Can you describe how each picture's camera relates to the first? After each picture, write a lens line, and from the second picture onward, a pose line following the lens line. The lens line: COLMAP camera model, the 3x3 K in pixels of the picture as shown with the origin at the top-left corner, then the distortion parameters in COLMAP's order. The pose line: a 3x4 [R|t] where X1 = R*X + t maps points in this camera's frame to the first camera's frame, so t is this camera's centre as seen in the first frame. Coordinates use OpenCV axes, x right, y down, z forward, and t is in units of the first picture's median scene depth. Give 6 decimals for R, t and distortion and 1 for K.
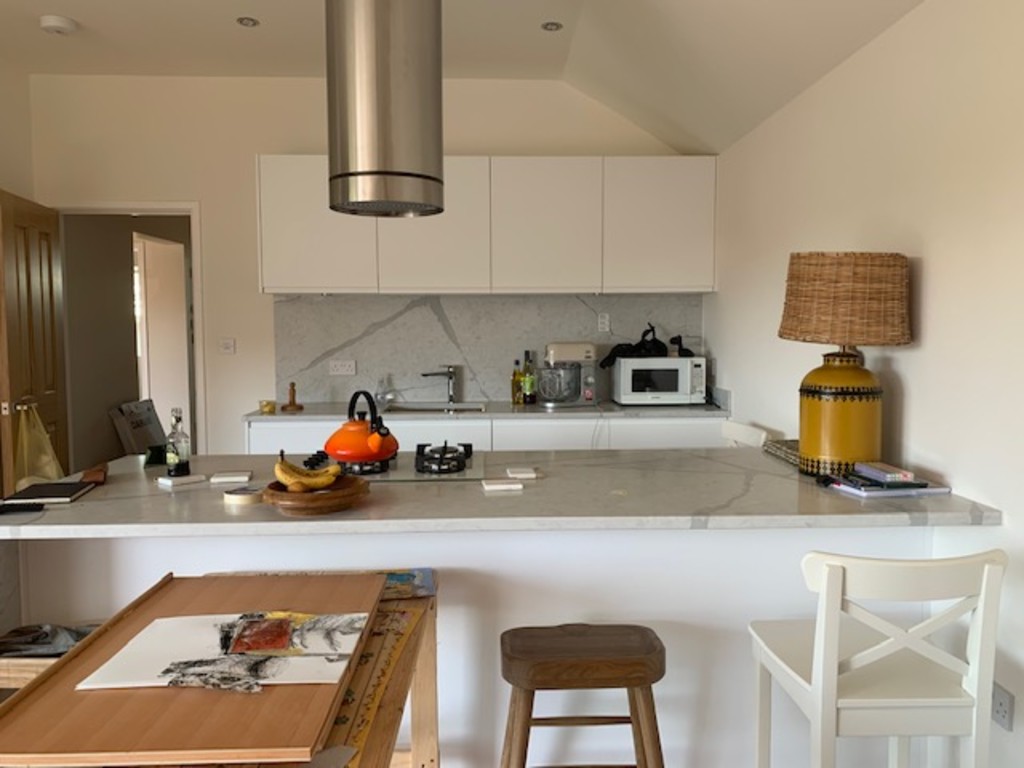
lens RADIAL K [[799.6, 0, 512.0], [0, 799.6, 384.0], [0, 0, 1]] dist [-0.004545, -0.003583]
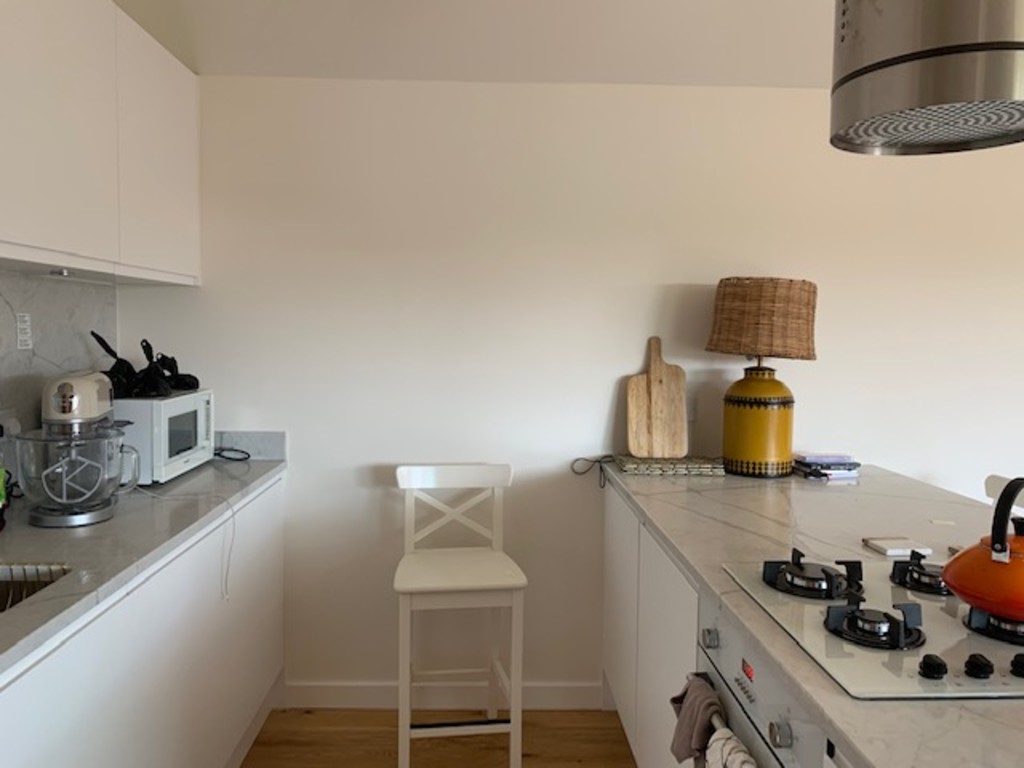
lens RADIAL K [[799.6, 0, 512.0], [0, 799.6, 384.0], [0, 0, 1]] dist [-0.004545, -0.003583]
pose [[0.002861, -0.072187, 0.997387, -0.715837], [0.064812, 0.995307, 0.071850, -0.118153], [-0.997893, 0.064437, 0.007526, 1.334748]]
